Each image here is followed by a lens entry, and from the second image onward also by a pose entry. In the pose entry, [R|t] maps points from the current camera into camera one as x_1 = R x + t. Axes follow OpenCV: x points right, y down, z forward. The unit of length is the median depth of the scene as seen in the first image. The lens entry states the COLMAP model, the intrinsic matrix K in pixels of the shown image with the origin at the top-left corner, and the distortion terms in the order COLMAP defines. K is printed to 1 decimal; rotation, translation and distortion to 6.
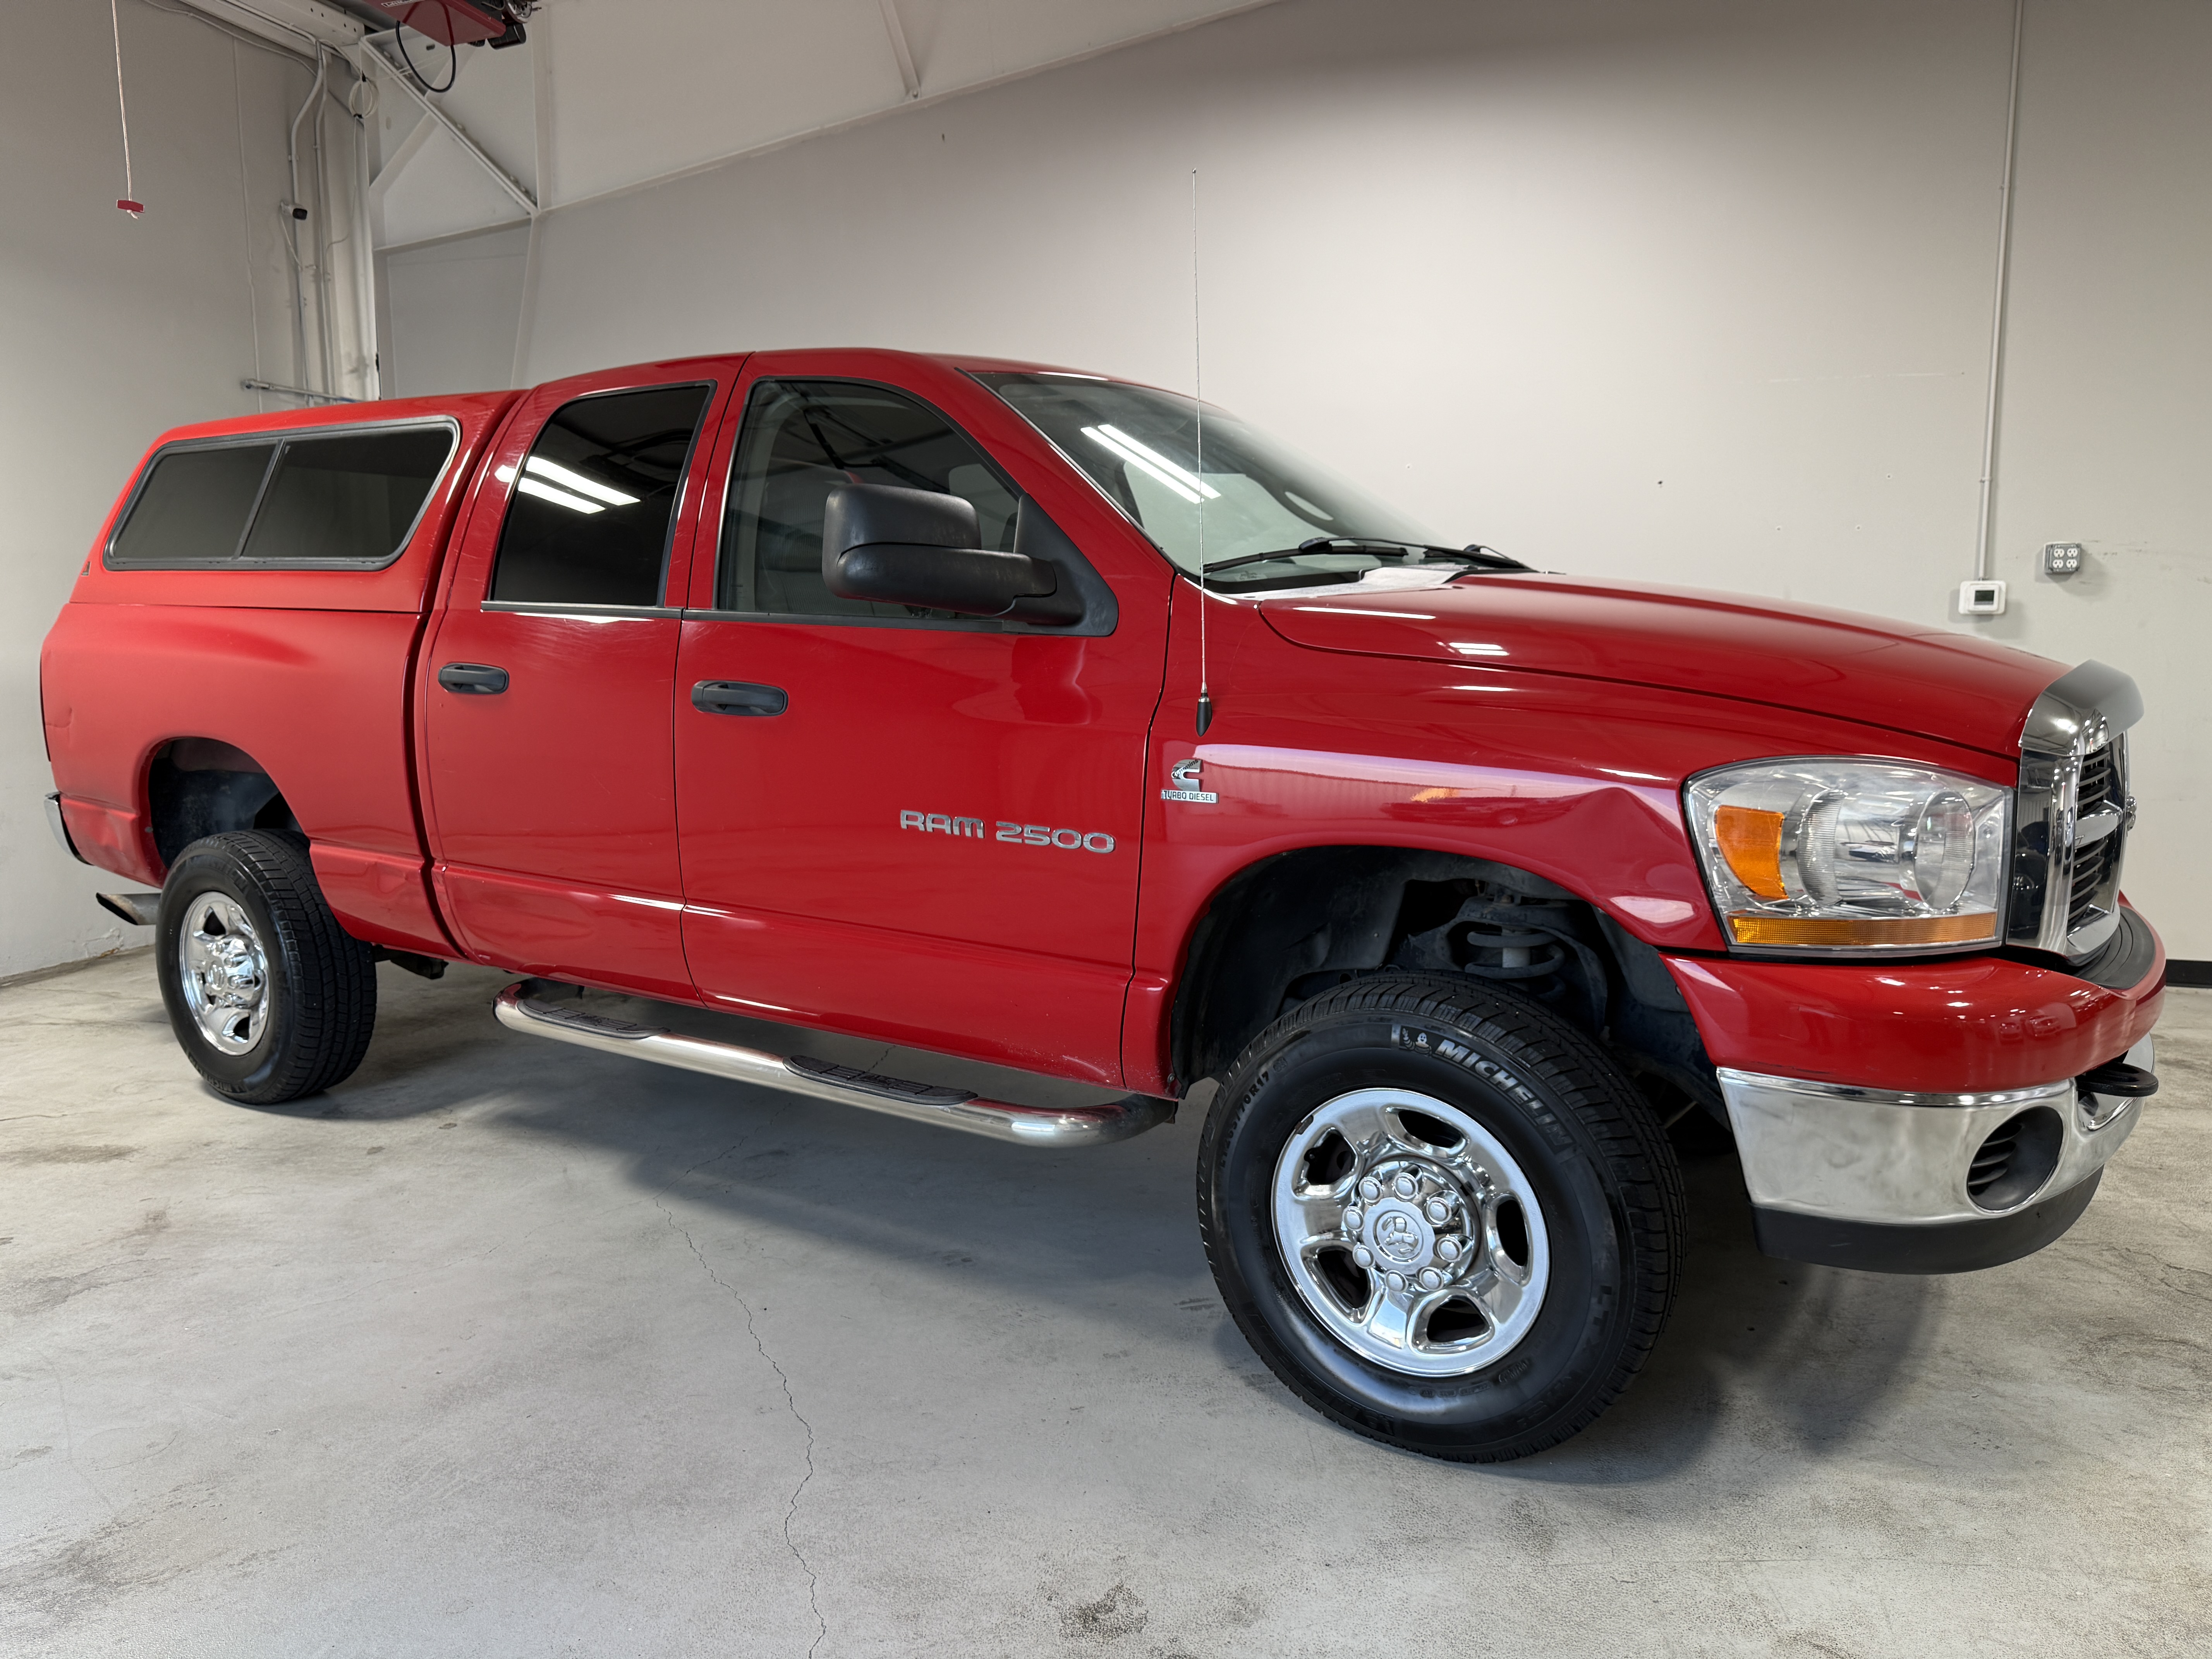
lens RADIAL K [[1591.6, 0, 1108.3], [0, 1591.6, 827.6], [0, 0, 1]] dist [0.028150, -0.034387]
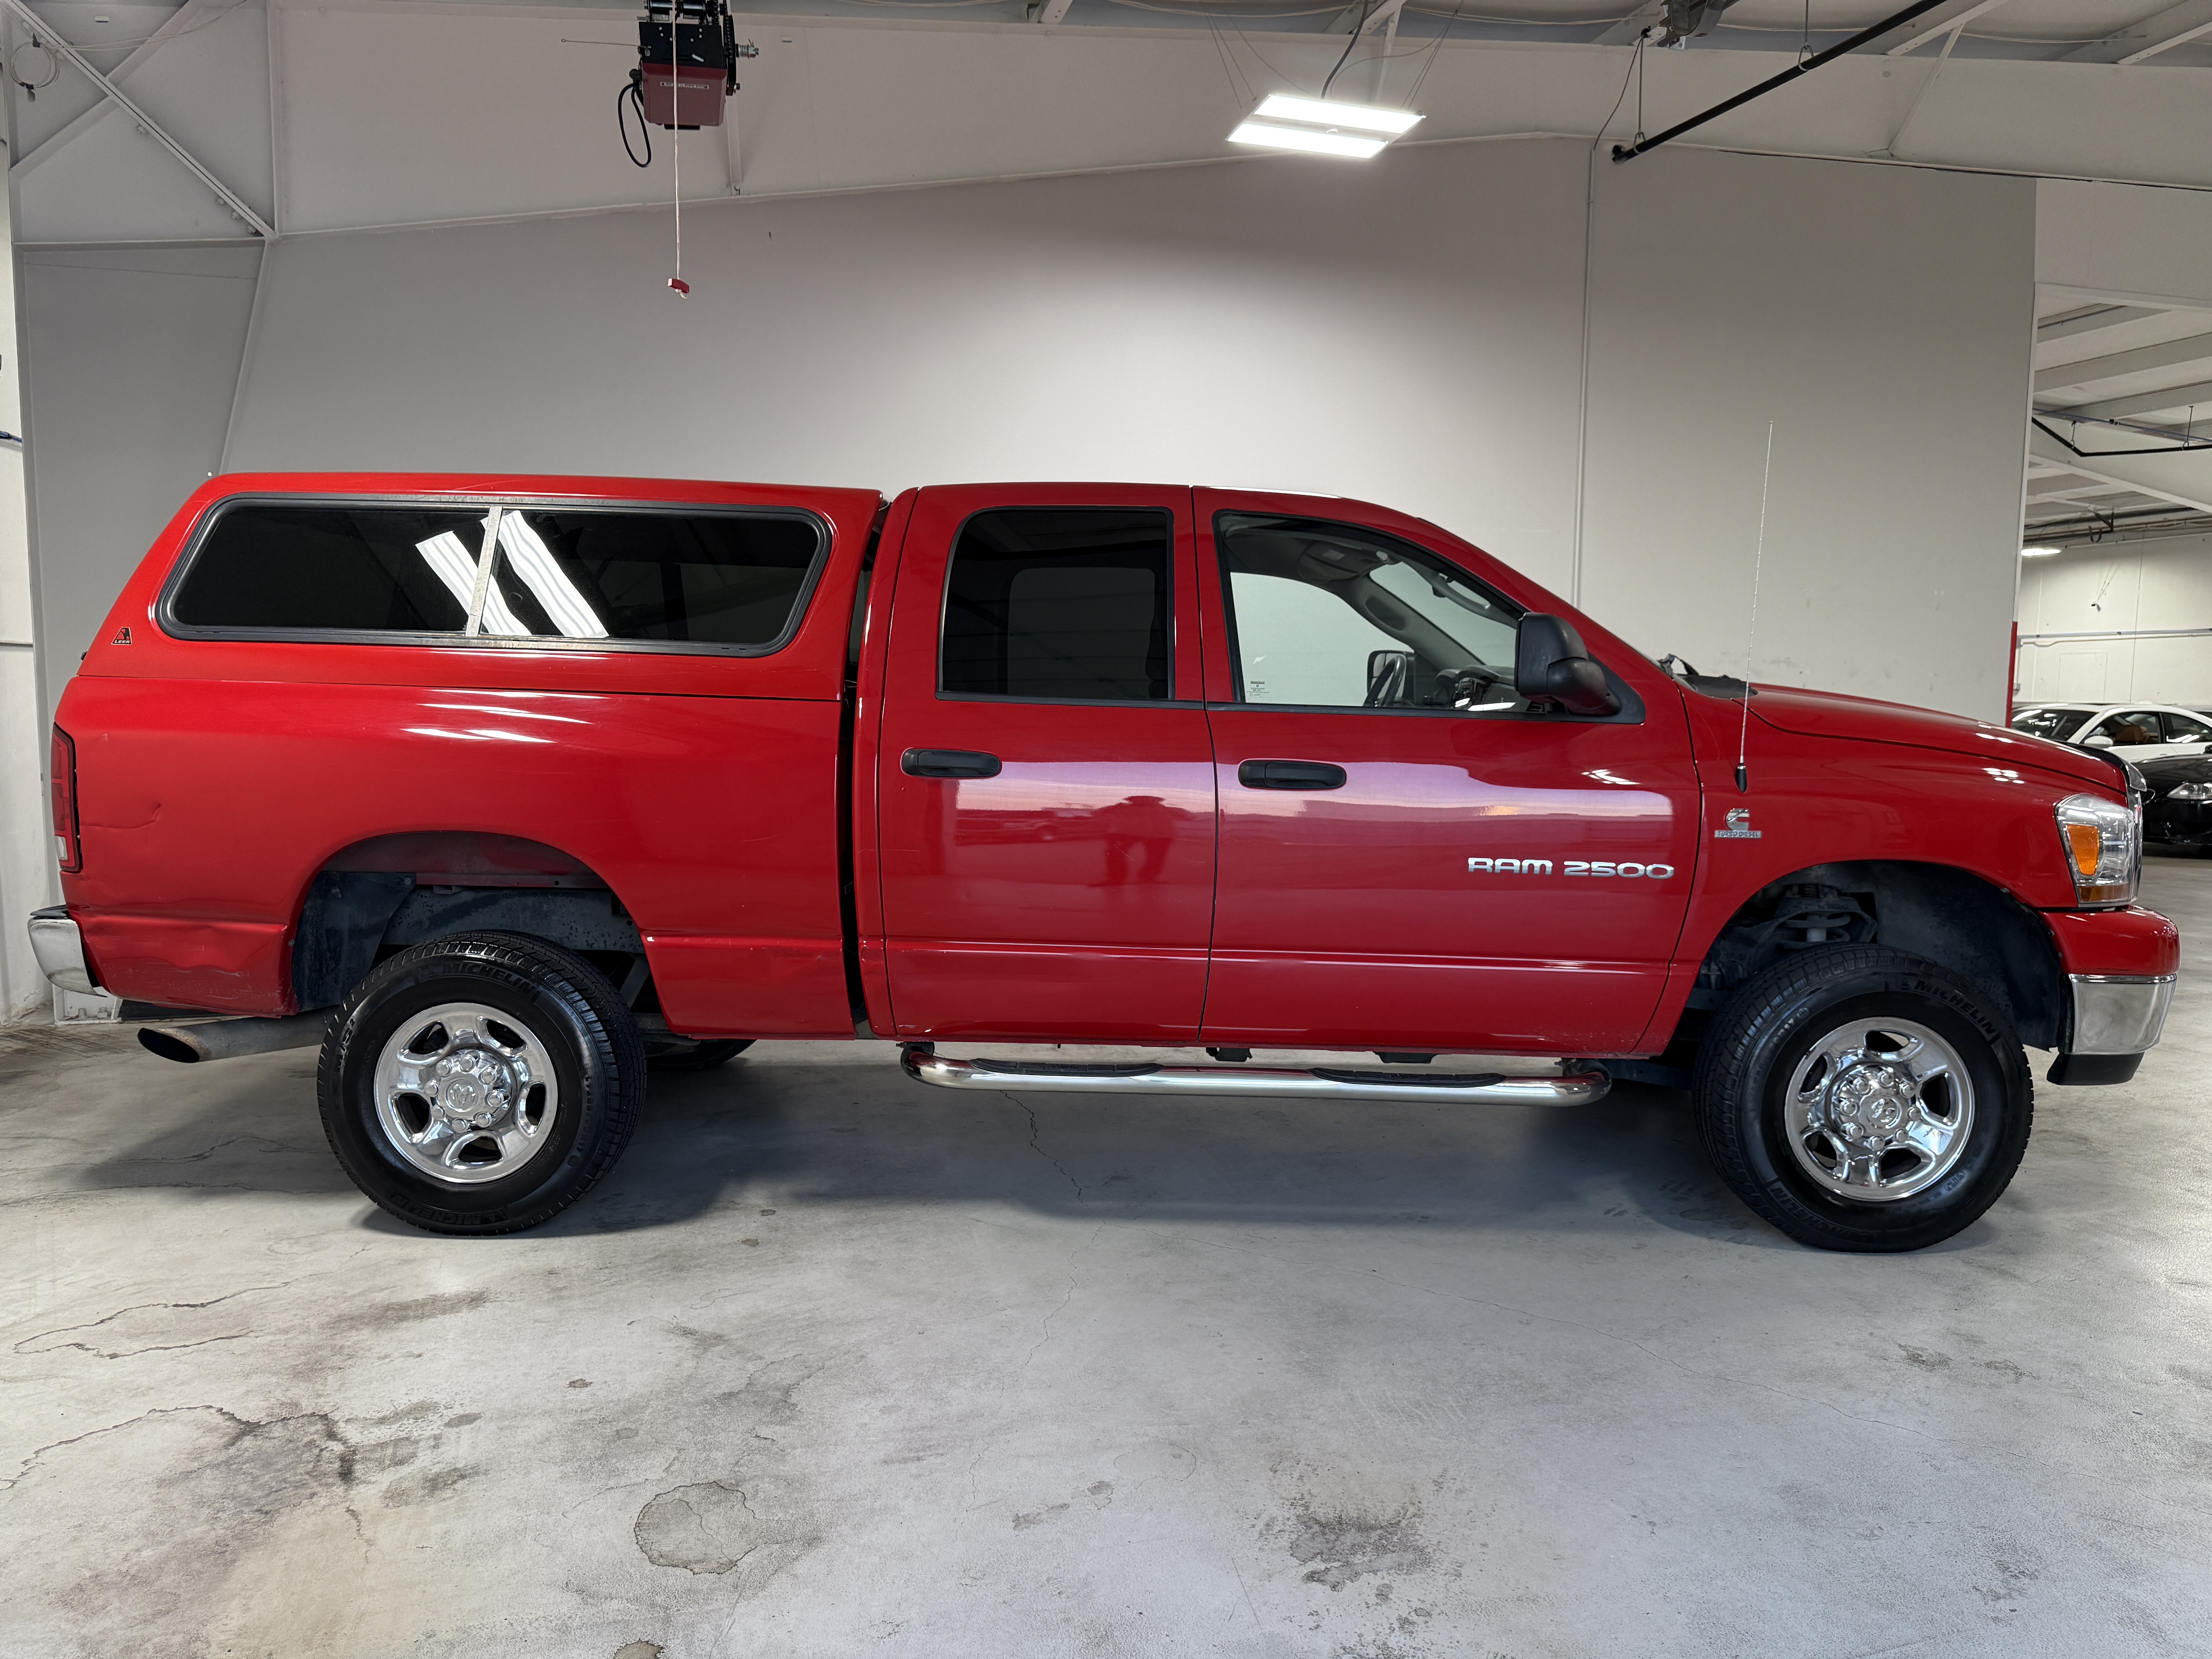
lens RADIAL K [[1591.6, 0, 1091.0], [0, 1591.6, 825.8], [0, 0, 1]] dist [0.028150, -0.034387]
pose [[0.844368, -0.037240, 0.534469, -0.927303], [0.059746, 0.997904, -0.024857, -0.019240], [-0.532423, 0.052921, 0.844823, 0.056965]]
